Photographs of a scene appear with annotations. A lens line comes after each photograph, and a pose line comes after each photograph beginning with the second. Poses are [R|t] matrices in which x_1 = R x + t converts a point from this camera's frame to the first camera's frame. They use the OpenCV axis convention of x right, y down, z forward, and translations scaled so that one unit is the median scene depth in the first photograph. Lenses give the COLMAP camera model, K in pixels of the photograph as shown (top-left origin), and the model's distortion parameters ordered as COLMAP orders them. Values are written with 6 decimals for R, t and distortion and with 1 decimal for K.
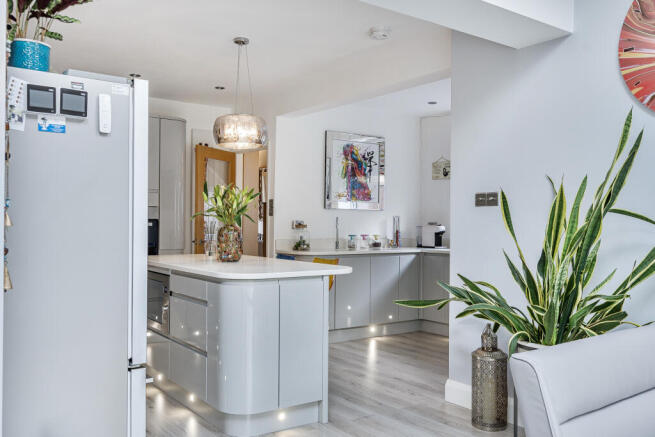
lens RADIAL K [[561.4, 0, 326.4], [0, 561.4, 222.1], [0, 0, 1]] dist [0.000968, 0.001156]
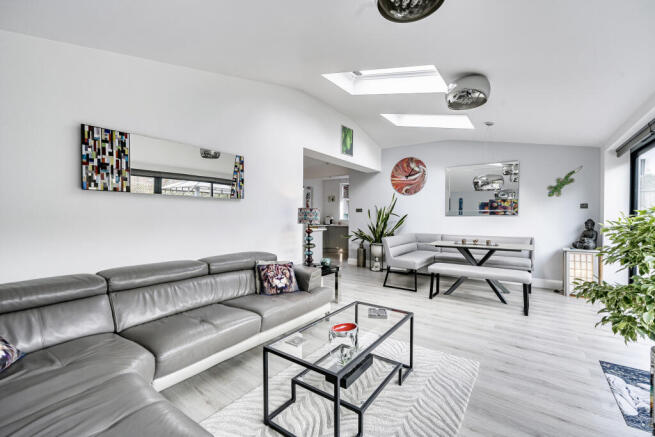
lens RADIAL K [[279.1, 0, 326.3], [0, 279.1, 215.6], [0, 0, 1]] dist [0.002756, 0.000118]
pose [[0.951791, -0.007512, 0.306654, -0.653588], [0.007861, 0.999969, 0.000098, -0.007151], [-0.306646, 0.002318, 0.951821, -0.952906]]
